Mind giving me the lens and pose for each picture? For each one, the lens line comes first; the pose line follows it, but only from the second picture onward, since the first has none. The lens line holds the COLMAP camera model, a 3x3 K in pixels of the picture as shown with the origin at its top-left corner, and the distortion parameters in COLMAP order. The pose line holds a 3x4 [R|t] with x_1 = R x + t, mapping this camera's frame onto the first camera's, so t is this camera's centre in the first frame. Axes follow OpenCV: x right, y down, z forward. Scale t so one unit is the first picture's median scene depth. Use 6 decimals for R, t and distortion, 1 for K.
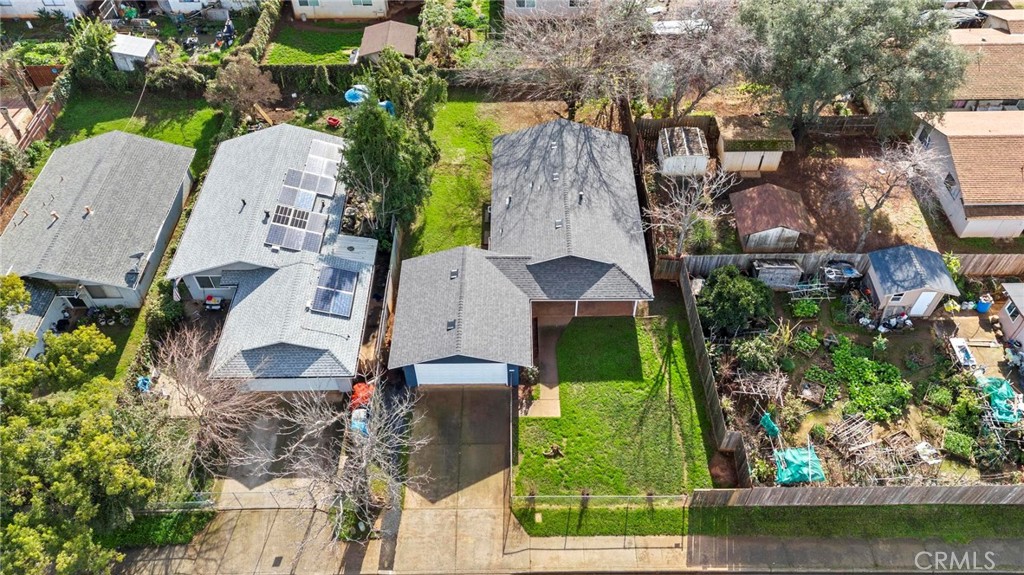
lens RADIAL K [[775.5, 0, 508.1], [0, 775.5, 284.3], [0, 0, 1]] dist [0.033350, -0.002057]
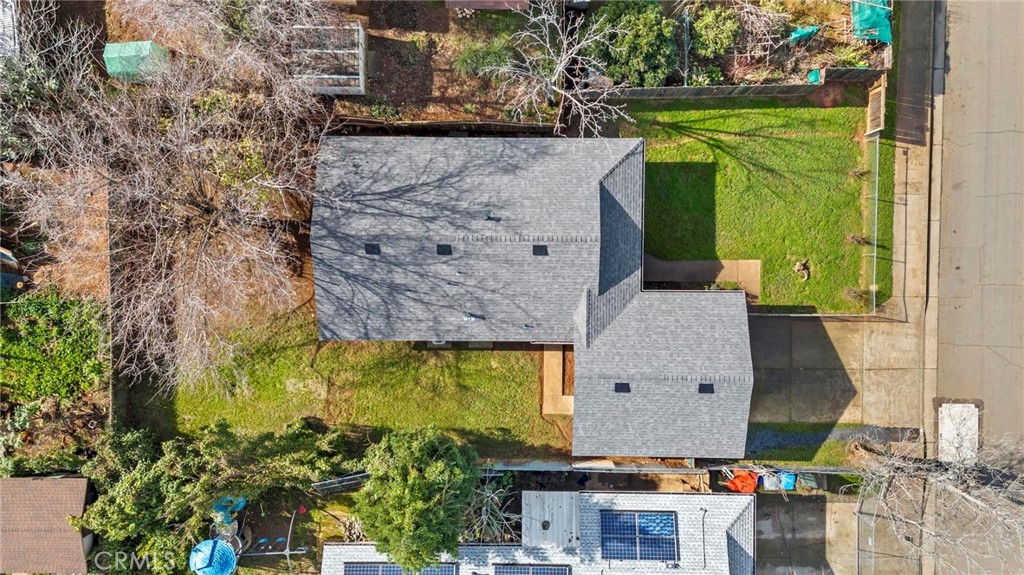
lens RADIAL K [[775.5, 0, 508.1], [0, 775.5, 284.3], [0, 0, 1]] dist [0.033350, -0.002057]
pose [[0.007401, -0.999935, -0.008713, 0.042978], [0.738771, -0.000404, 0.673957, -0.638582], [-0.673916, -0.011425, 0.738720, 0.508913]]
